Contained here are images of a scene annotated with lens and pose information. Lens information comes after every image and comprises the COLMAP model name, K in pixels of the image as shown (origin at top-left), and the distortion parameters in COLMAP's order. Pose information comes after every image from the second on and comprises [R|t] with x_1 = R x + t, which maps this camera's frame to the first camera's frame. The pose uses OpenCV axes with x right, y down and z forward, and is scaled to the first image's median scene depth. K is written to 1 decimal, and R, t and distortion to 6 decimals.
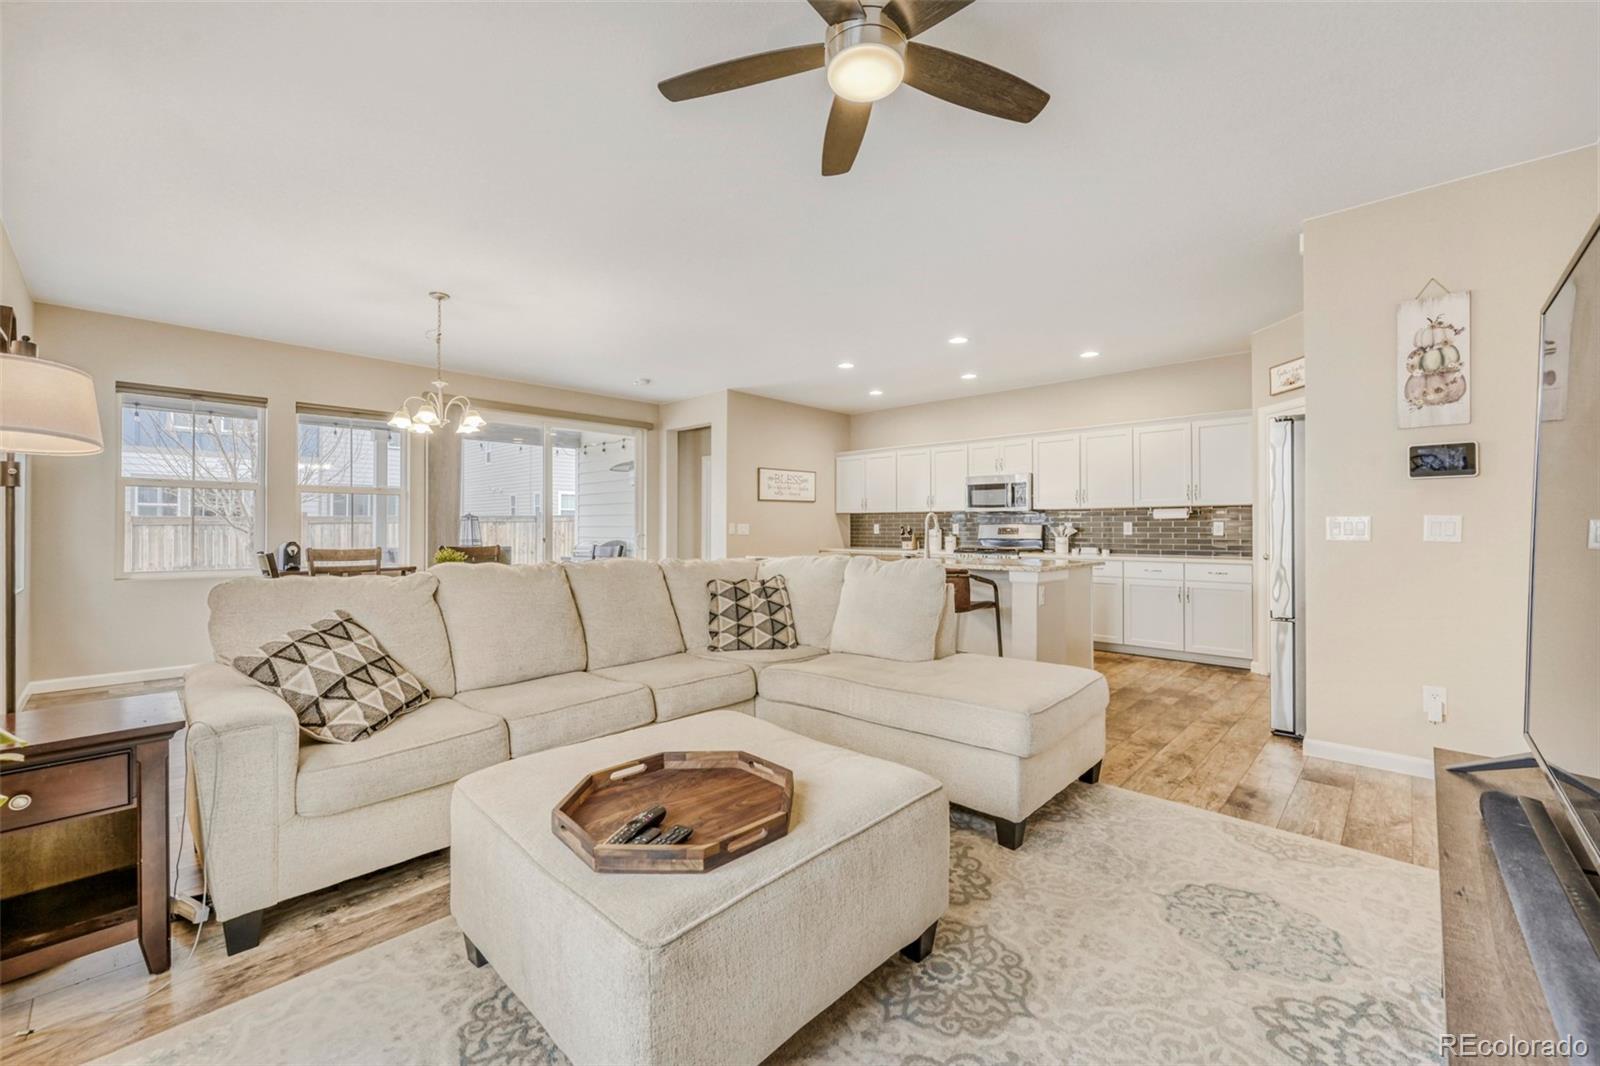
lens RADIAL K [[649.3, 0, 789.1], [0, 649.3, 526.6], [0, 0, 1]] dist [0.000793, -0.001084]
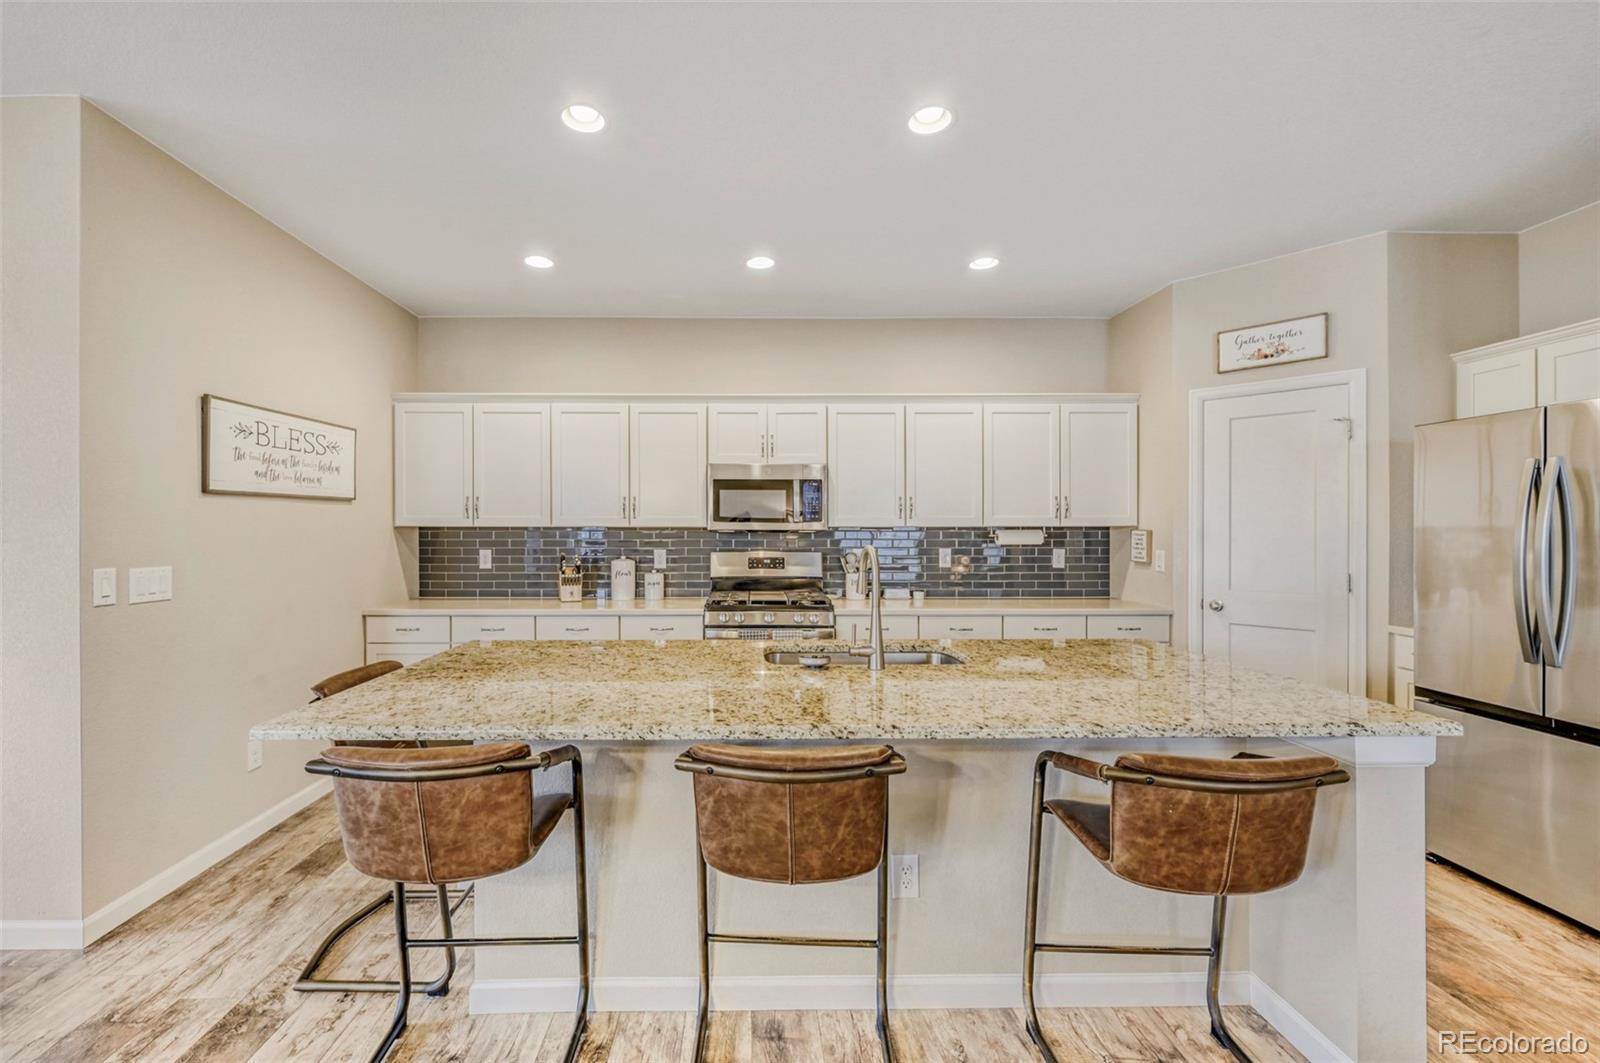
lens RADIAL K [[669.8, 0, 744.3], [0, 669.8, 536.5], [0, 0, 1]] dist [-0.014928, 0.000906]
pose [[0.725615, -0.004220, 0.688088, -0.084952], [-0.003058, 0.999952, 0.009357, -0.022204], [-0.688095, -0.008894, 0.725567, 0.580967]]
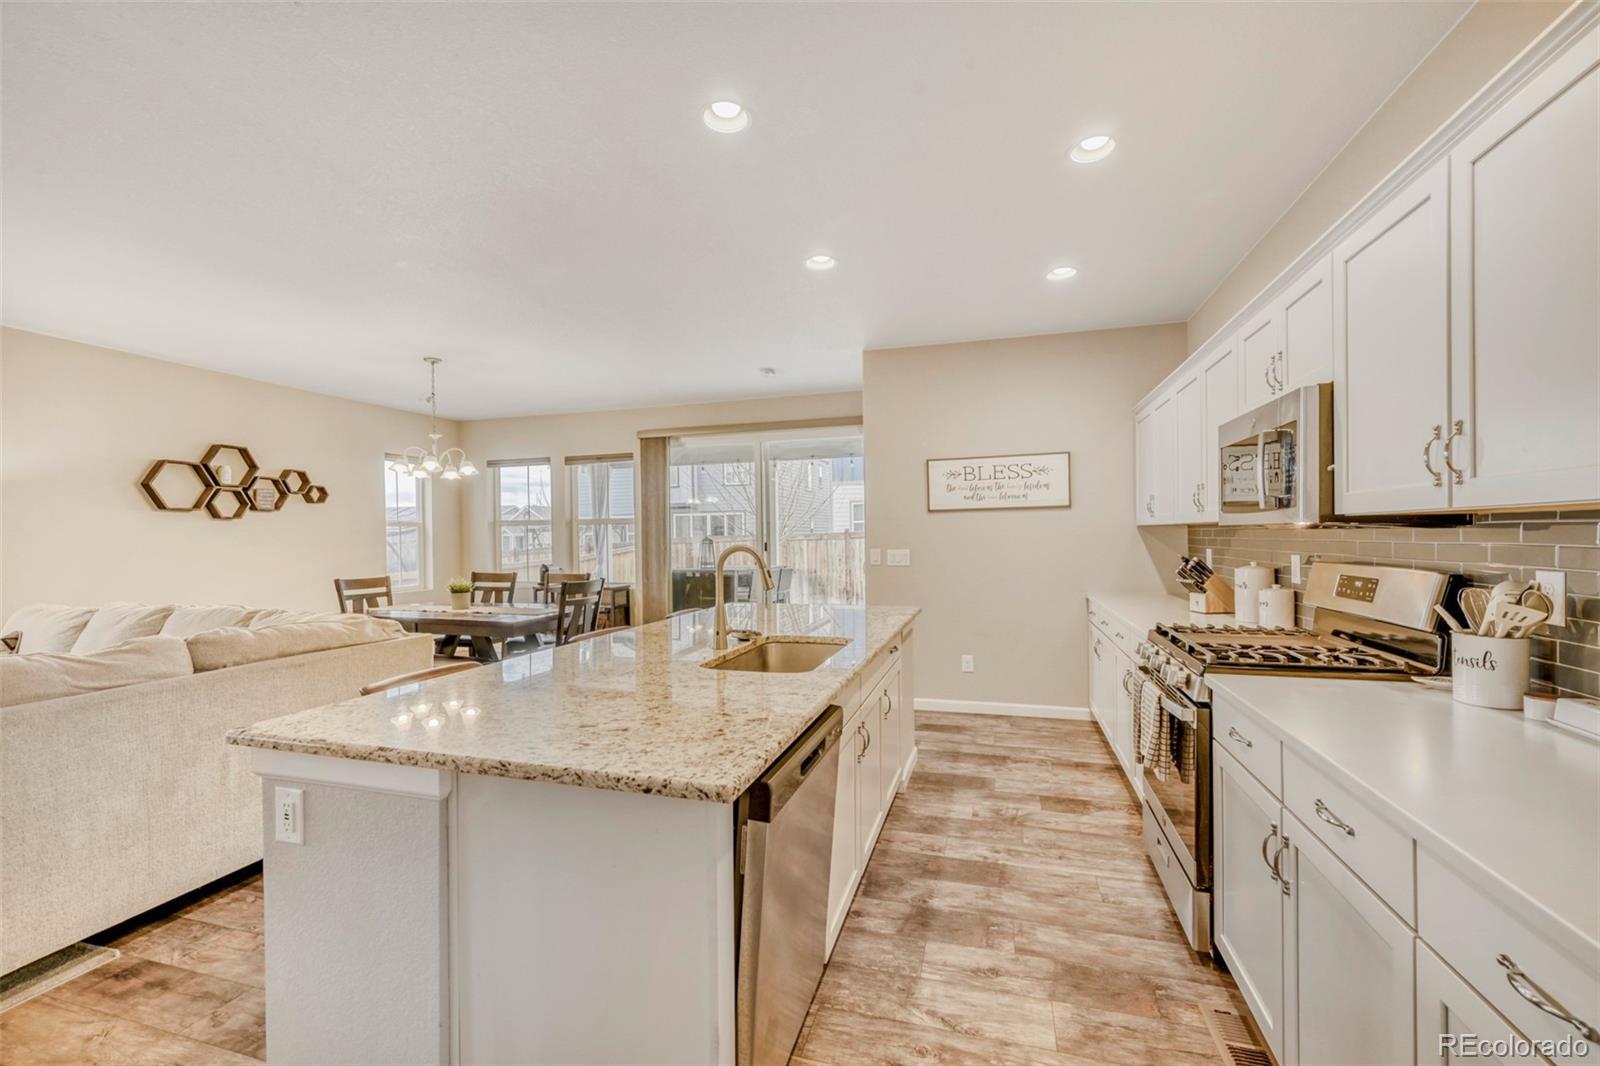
lens RADIAL K [[649.3, 0, 814.6], [0, 649.3, 527.5], [0, 0, 1]] dist [0.000793, -0.001084]
pose [[0.463410, -0.016575, -0.885989, 0.481680], [0.014263, 0.999835, -0.011244, -0.020735], [0.886029, -0.007426, 0.463570, 0.639744]]
